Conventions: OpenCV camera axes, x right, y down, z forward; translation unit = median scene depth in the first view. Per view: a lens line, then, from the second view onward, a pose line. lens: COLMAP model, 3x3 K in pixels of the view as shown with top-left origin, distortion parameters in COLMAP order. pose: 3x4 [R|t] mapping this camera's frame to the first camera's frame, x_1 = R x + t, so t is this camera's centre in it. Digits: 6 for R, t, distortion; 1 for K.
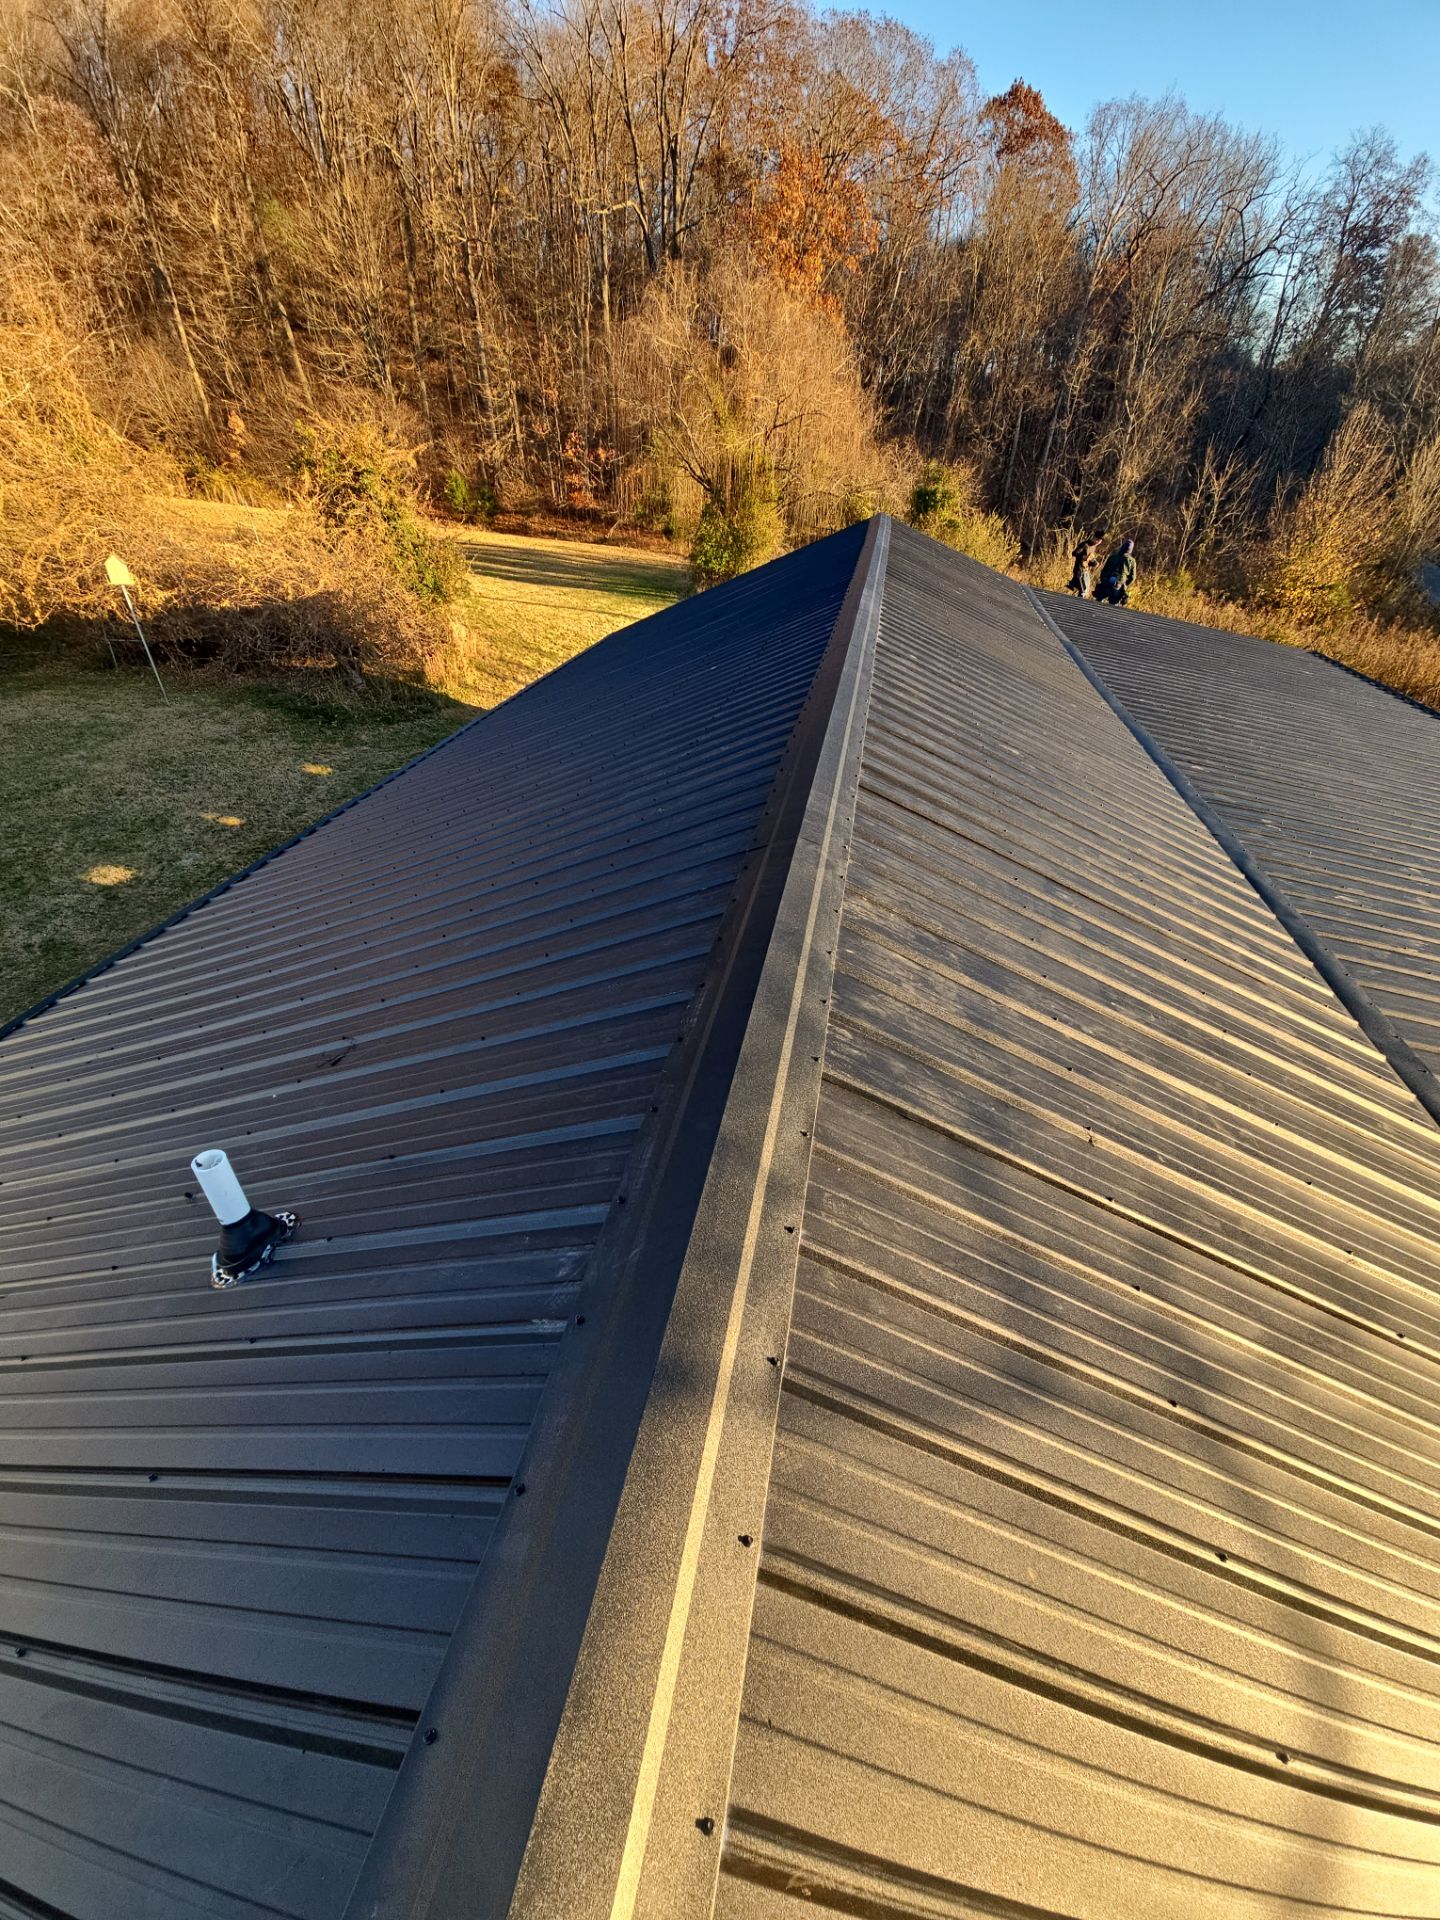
lens RADIAL K [[781.9, 0, 717.8], [0, 781.9, 960.9], [0, 0, 1]] dist [0.002092, -0.004275]
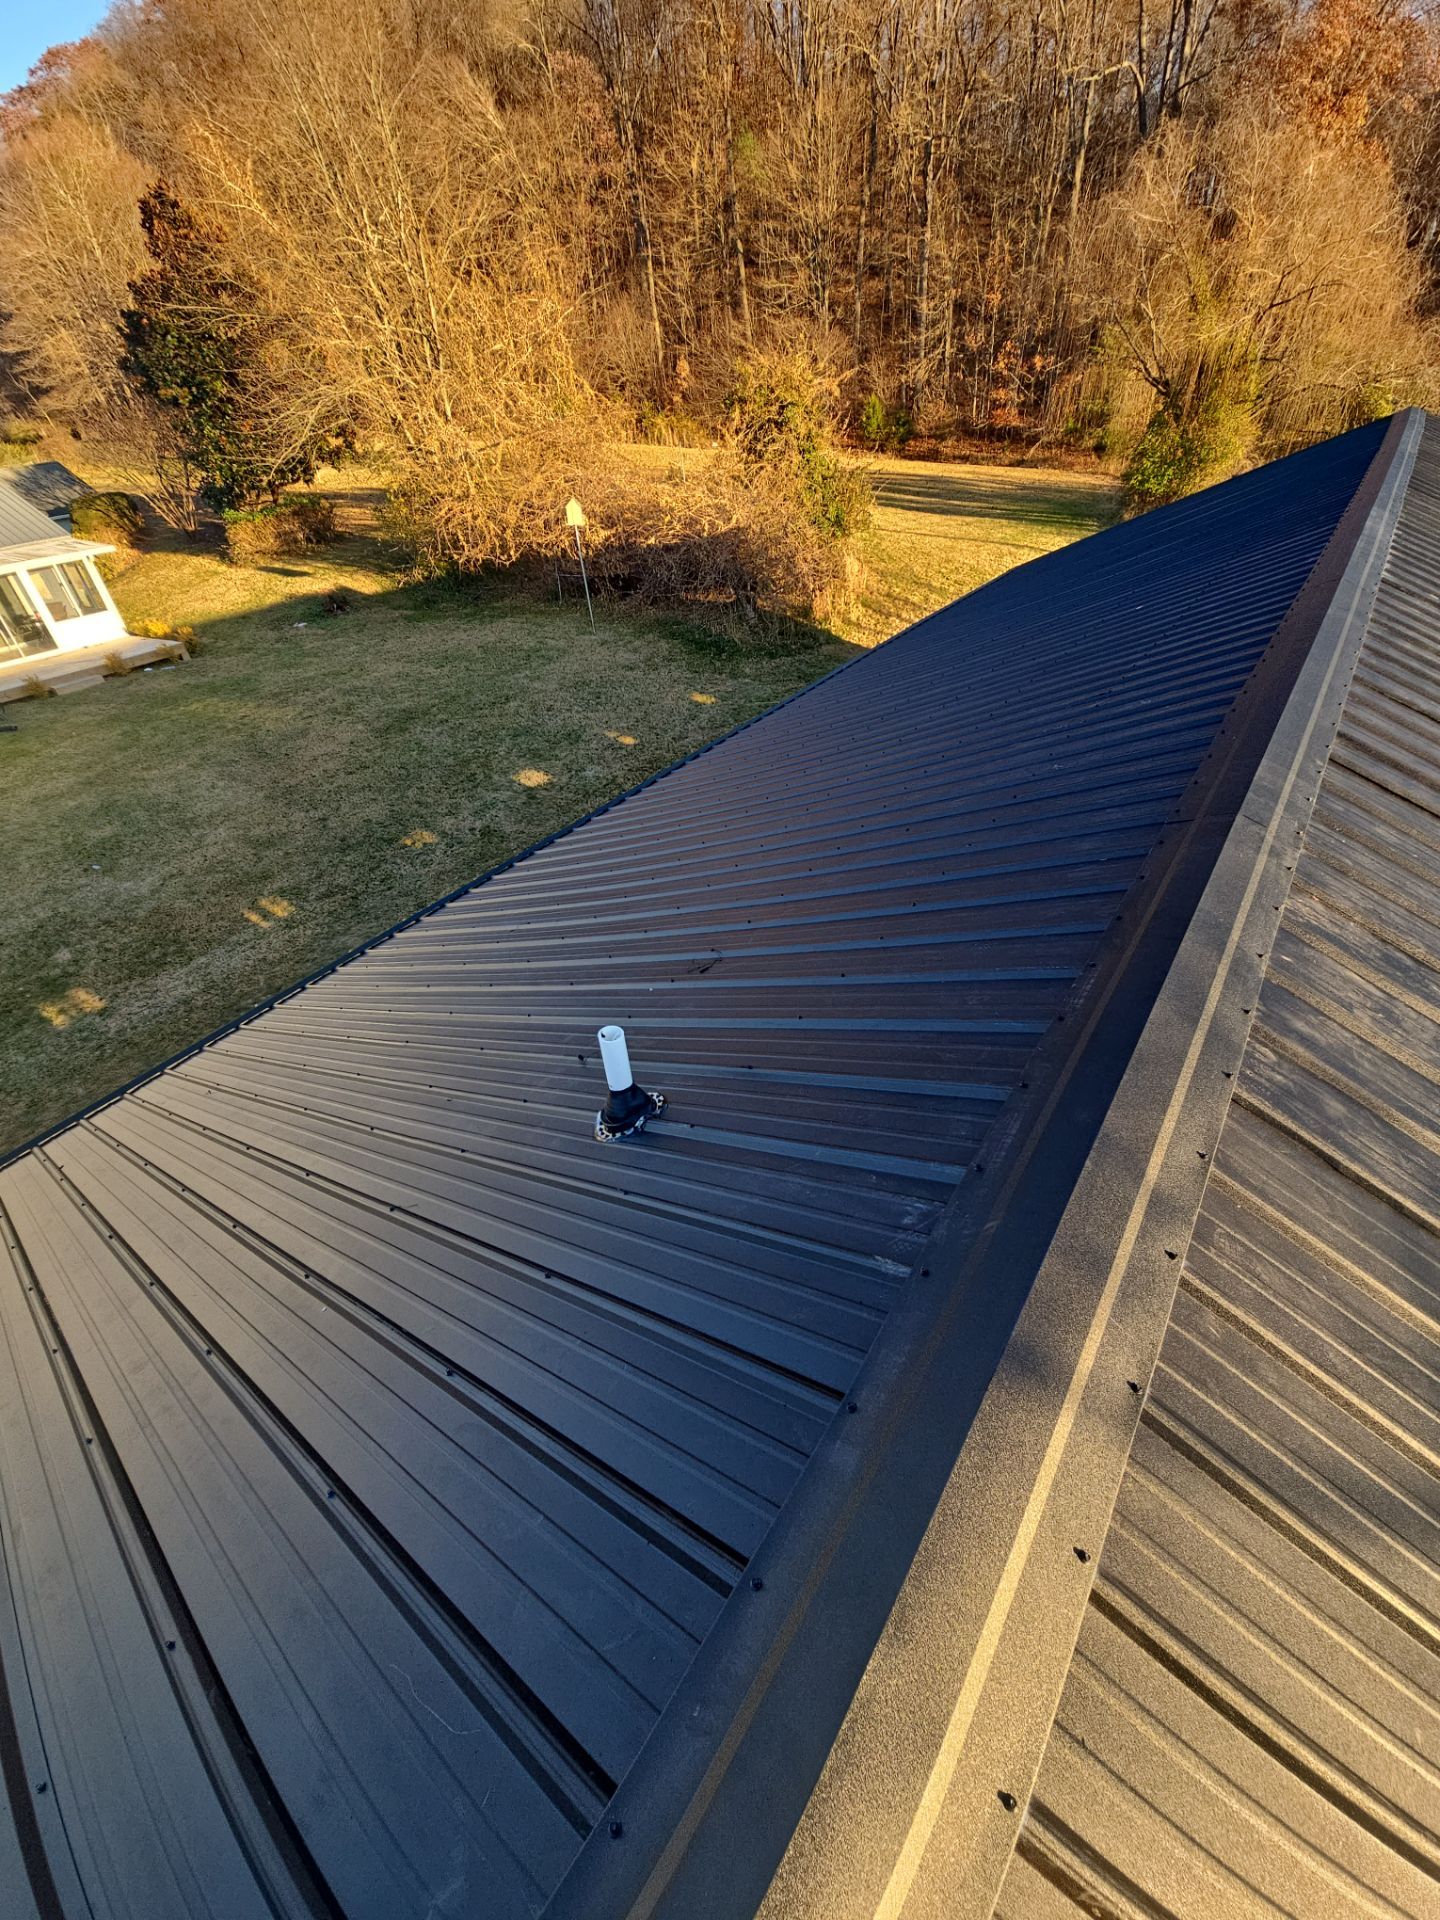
lens RADIAL K [[791.6, 0, 717.3], [0, 791.6, 960.9], [0, 0, 1]] dist [-0.001478, -0.000280]
pose [[0.903581, 0.186744, -0.385576, -0.005074], [-0.161408, 0.982071, 0.097389, 0.000578], [0.396850, -0.025764, 0.917522, -0.001293]]
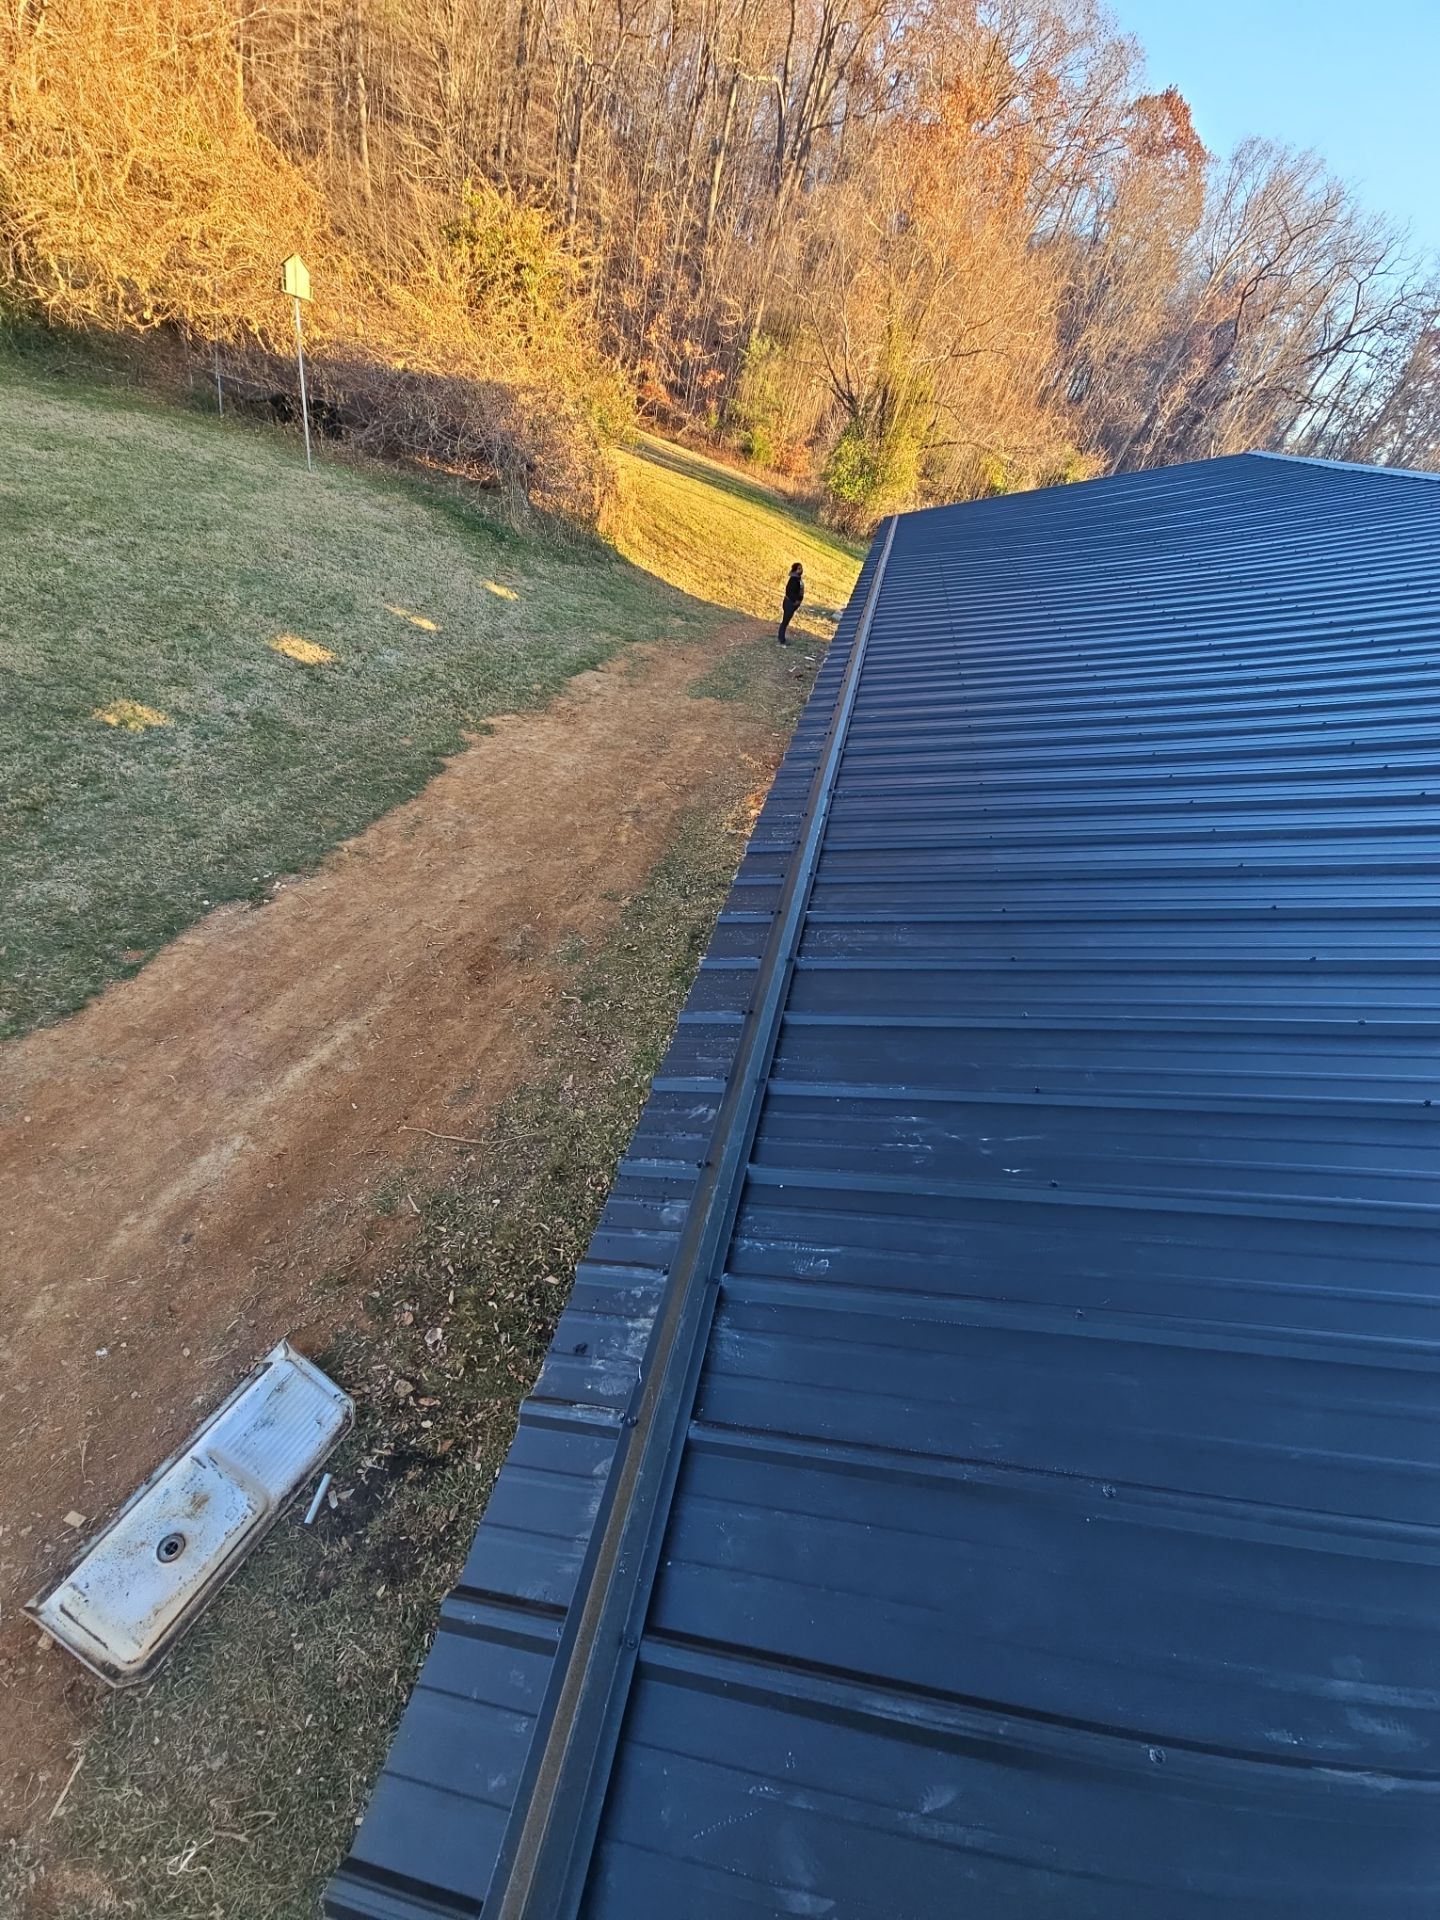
lens RADIAL K [[781.9, 0, 717.8], [0, 781.9, 960.9], [0, 0, 1]] dist [0.002092, -0.004275]
pose [[0.974665, 0.182195, 0.129740, -0.258473], [-0.188422, 0.981377, 0.037355, 0.052510], [-0.120518, -0.060854, 0.990844, 0.099502]]
